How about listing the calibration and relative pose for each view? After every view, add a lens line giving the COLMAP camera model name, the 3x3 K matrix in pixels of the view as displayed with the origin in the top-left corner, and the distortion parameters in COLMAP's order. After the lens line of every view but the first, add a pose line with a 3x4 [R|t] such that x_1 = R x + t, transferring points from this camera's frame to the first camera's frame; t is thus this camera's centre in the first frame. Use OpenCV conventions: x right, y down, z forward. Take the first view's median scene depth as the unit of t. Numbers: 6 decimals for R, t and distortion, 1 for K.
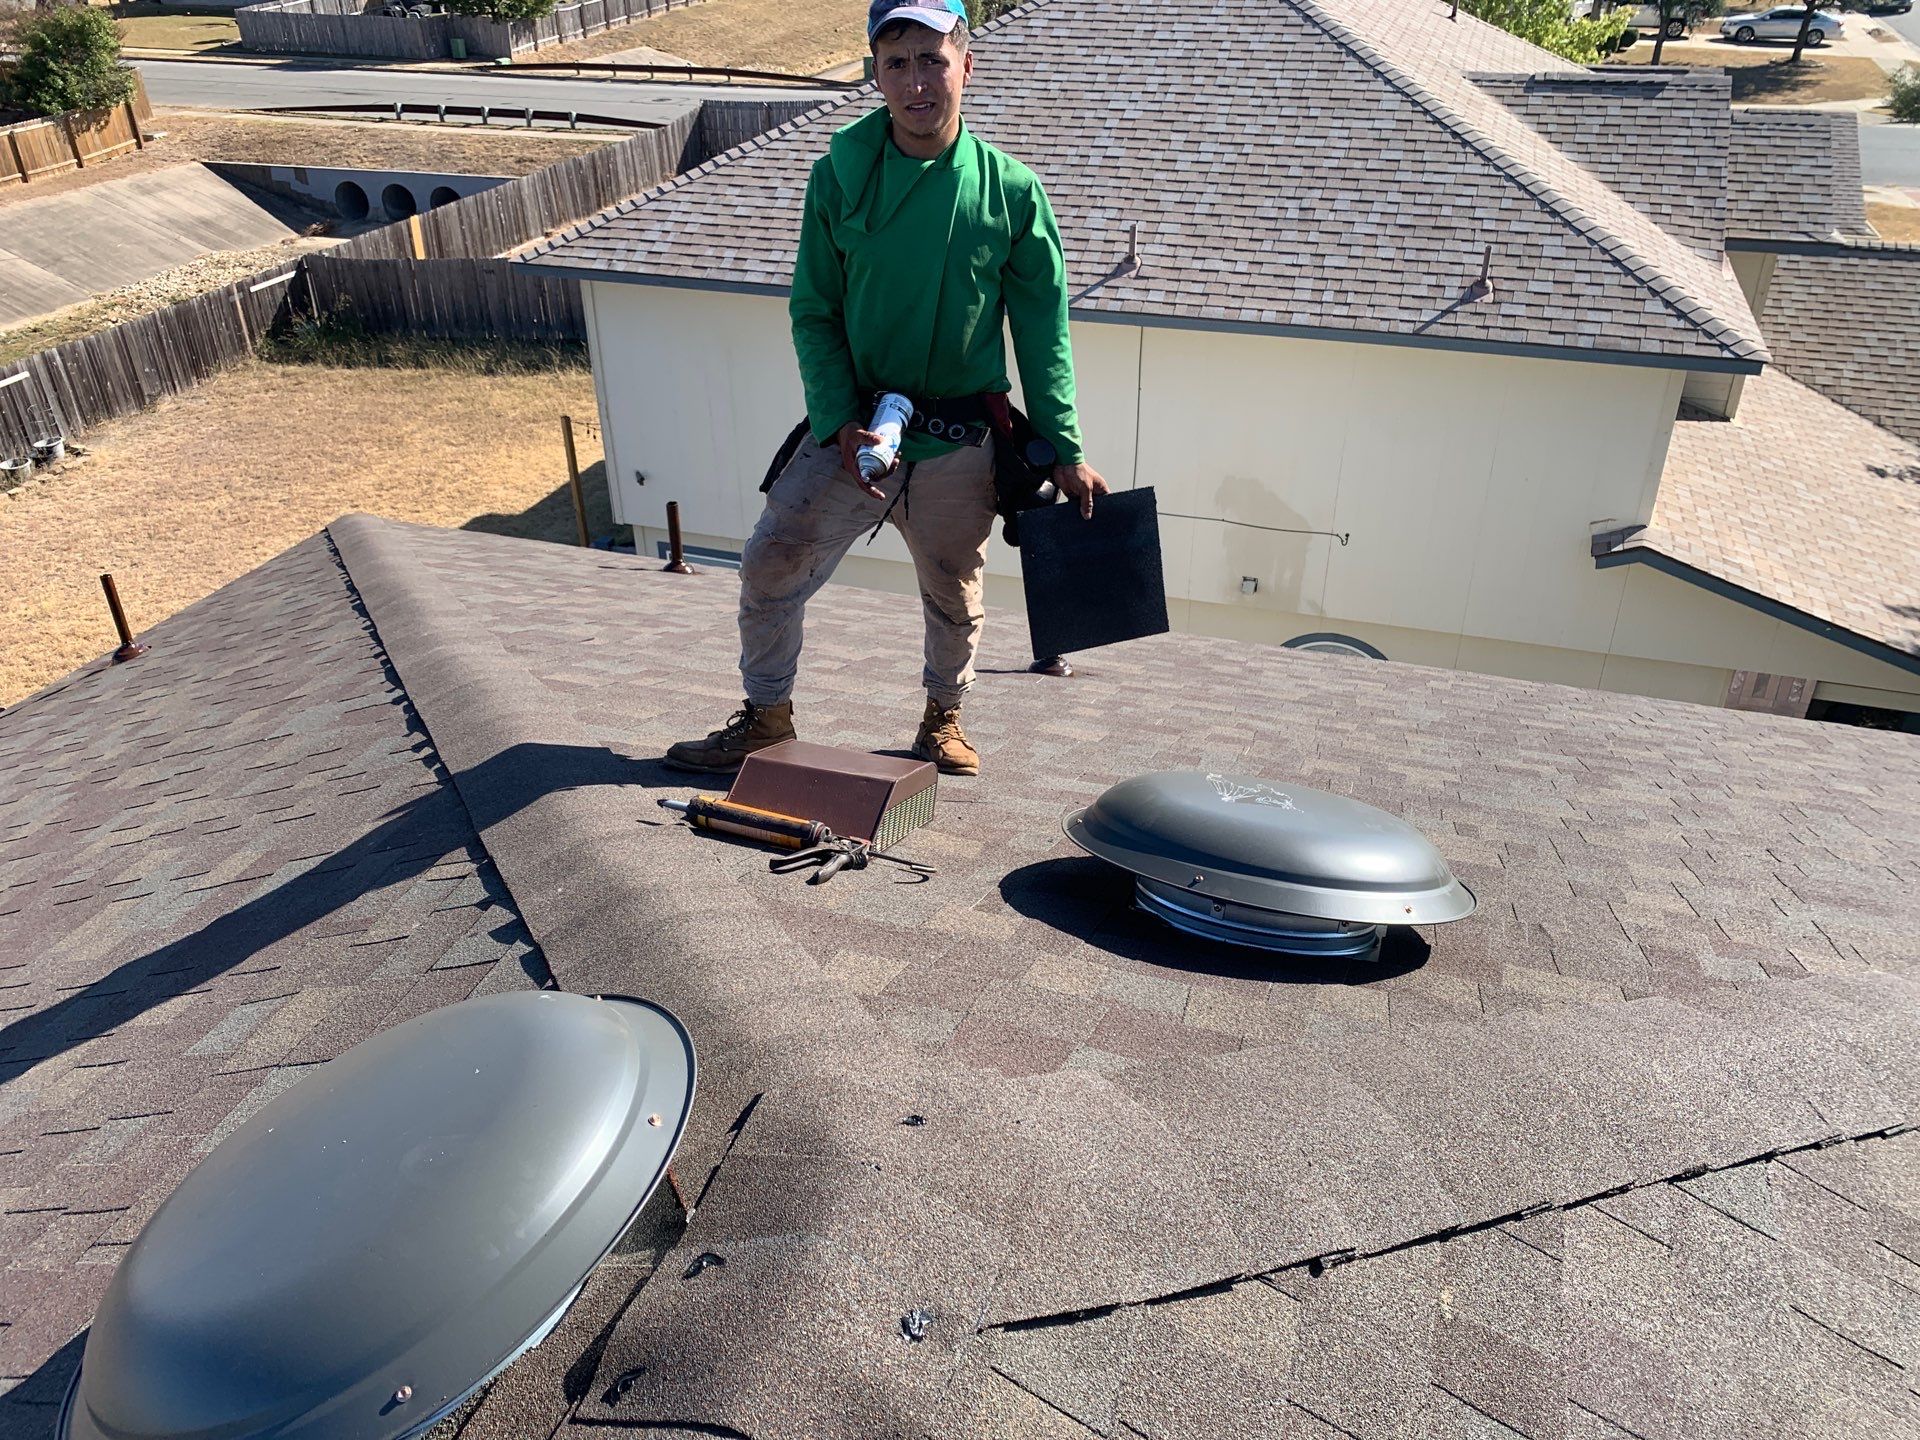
lens RADIAL K [[1486.4, 0, 969.5], [0, 1486.4, 683.8], [0, 0, 1]] dist [0.010121, -0.000551]
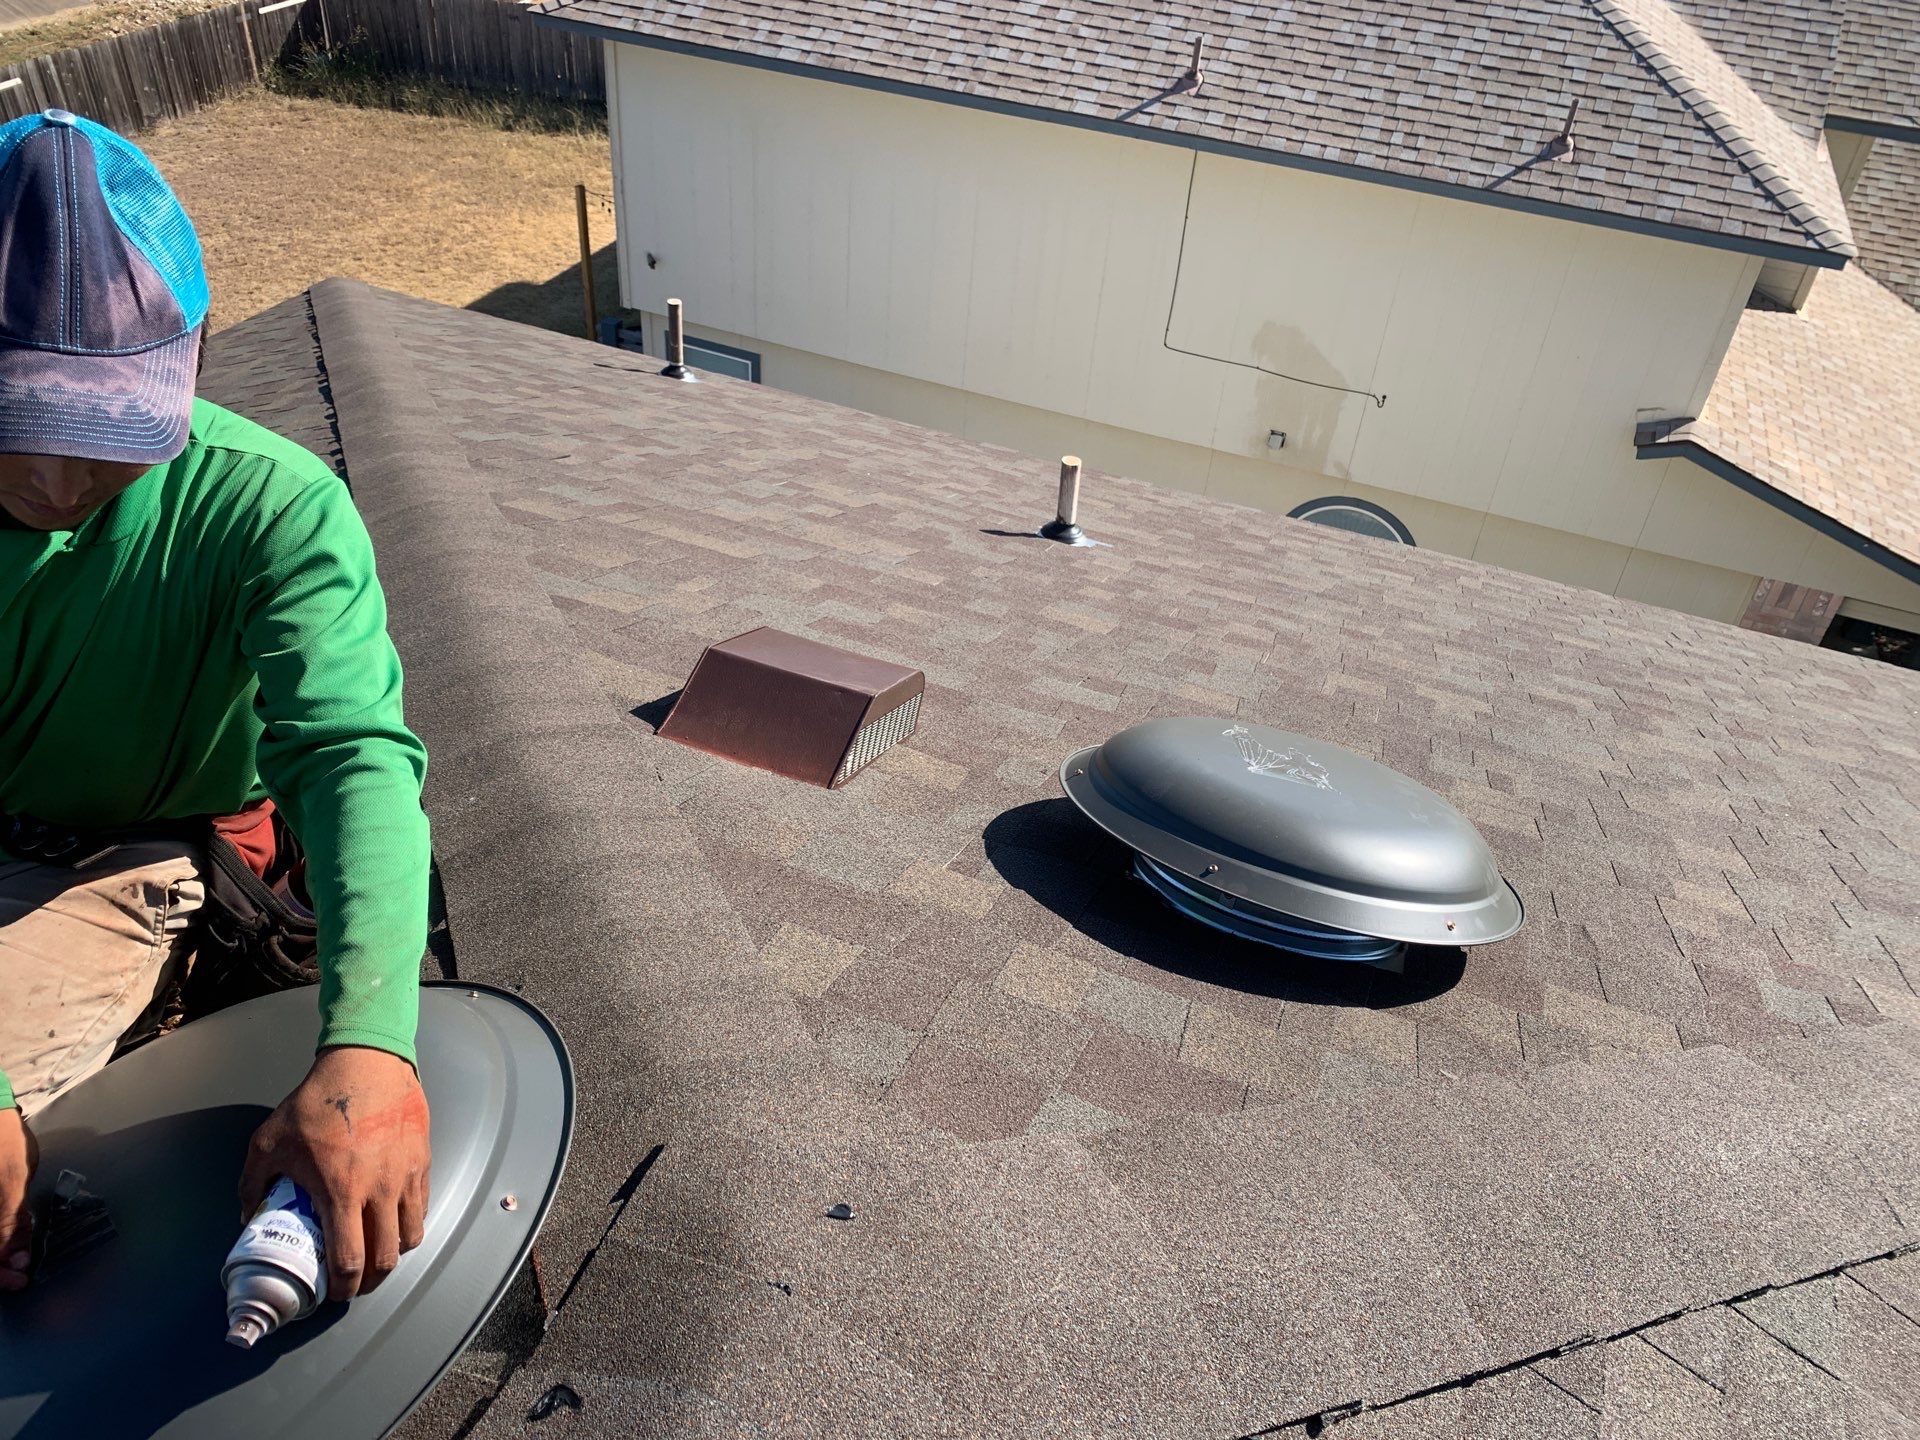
lens RADIAL K [[1488.9, 0, 975.2], [0, 1488.9, 684.3], [0, 0, 1]] dist [0.012559, -0.003851]
pose [[0.995344, 0.095821, 0.010380, -0.000122], [-0.096370, 0.987777, 0.122512, -0.009799], [0.001487, -0.122941, 0.992413, 0.024172]]
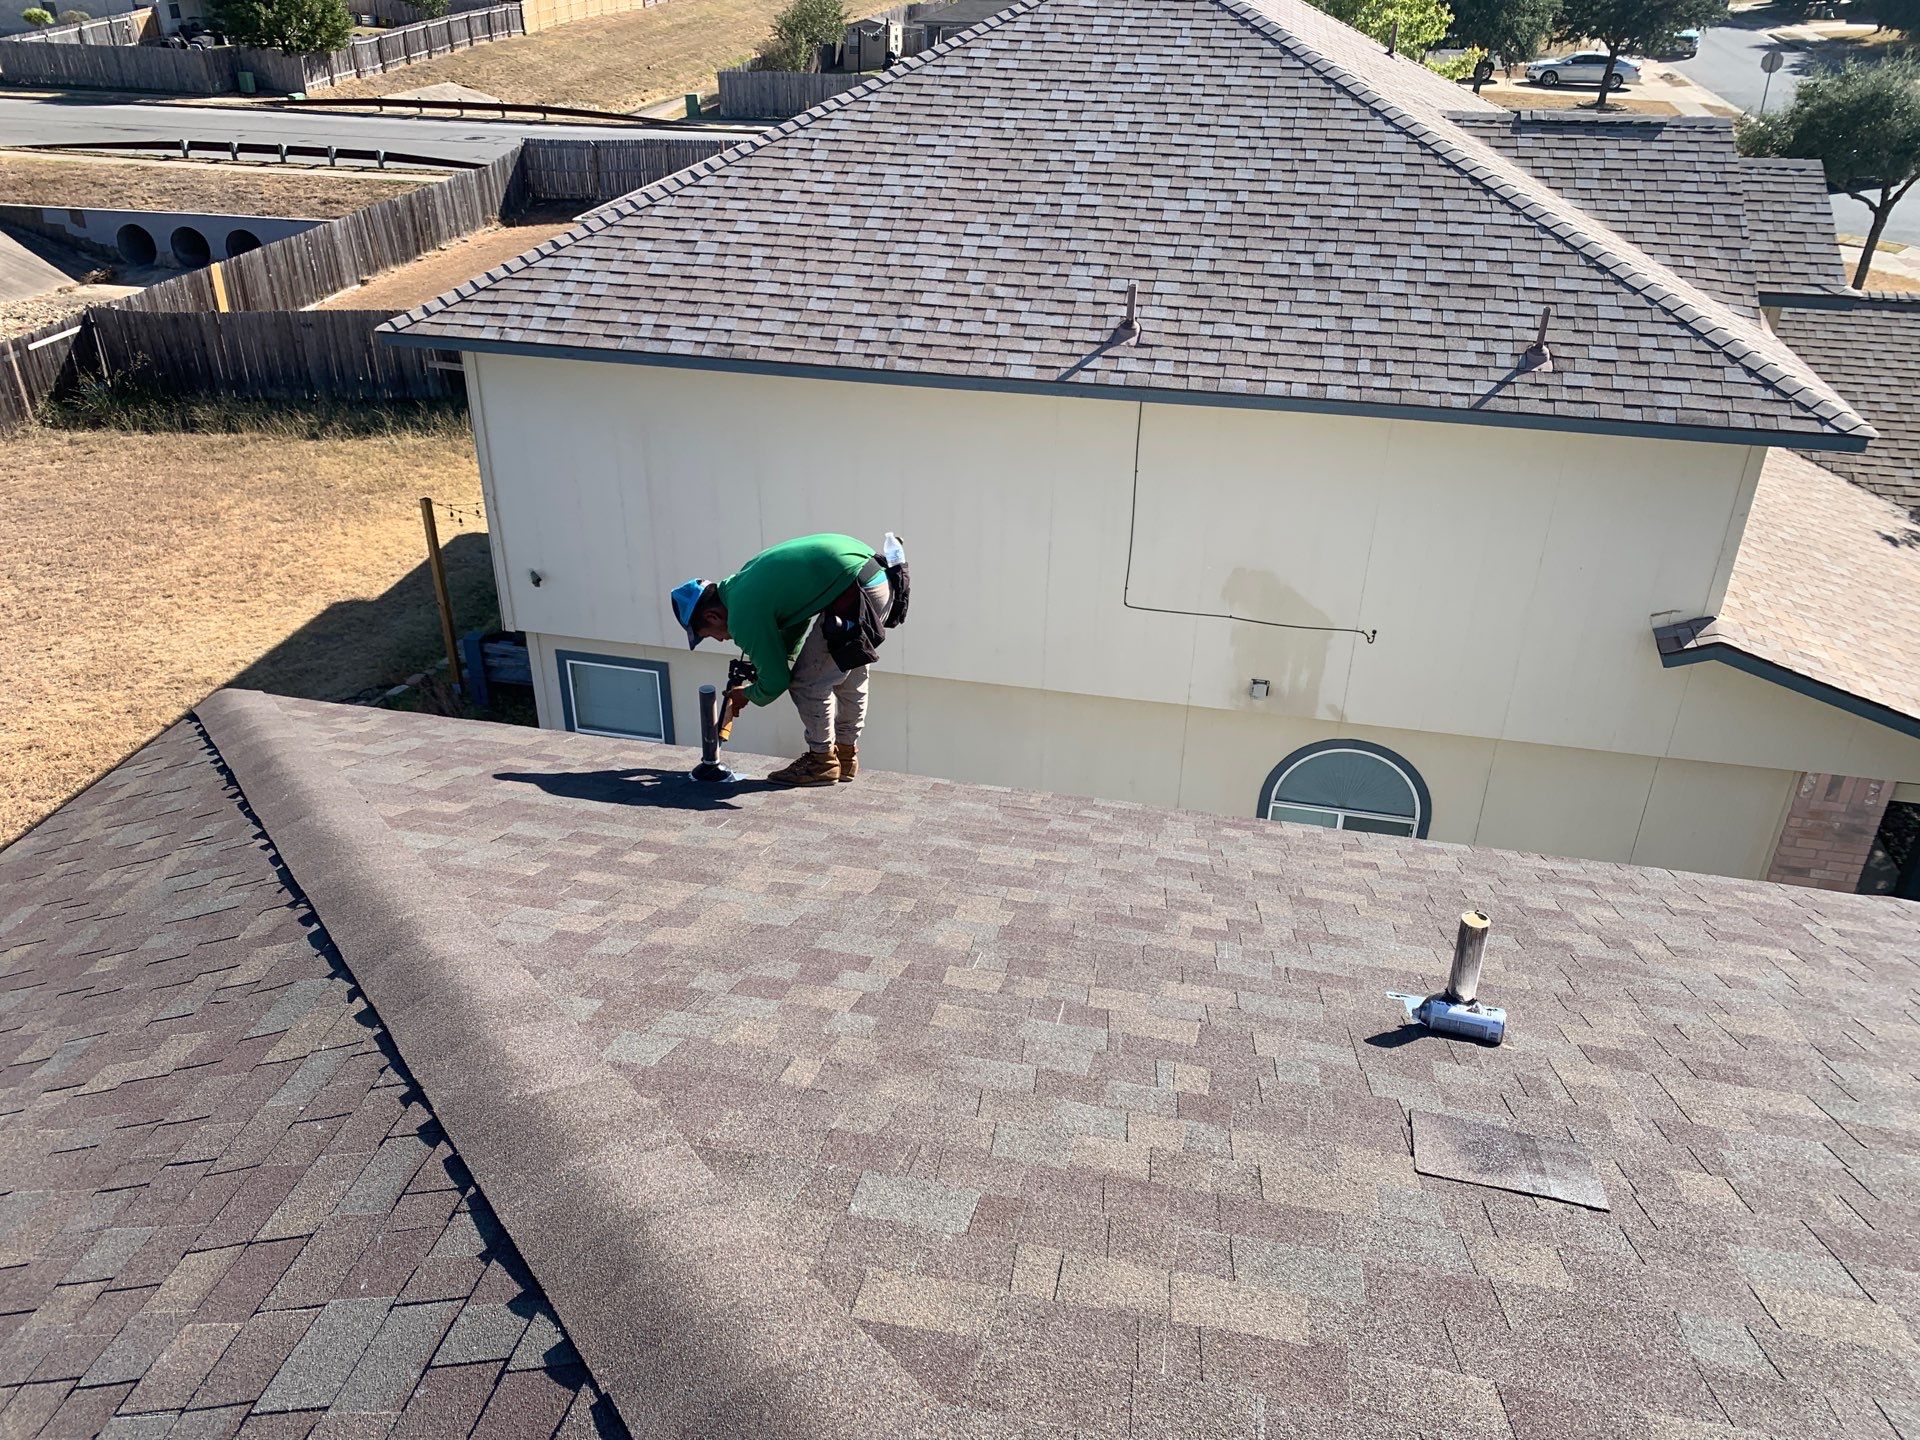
lens RADIAL K [[1499.3, 0, 960.5], [0, 1499.3, 711.1], [0, 0, 1]] dist [0.016307, -0.005672]
pose [[0.994069, -0.035929, 0.102643, -0.084534], [0.037004, 0.999278, -0.008592, -0.055384], [-0.102260, 0.012339, 0.994681, 0.141133]]
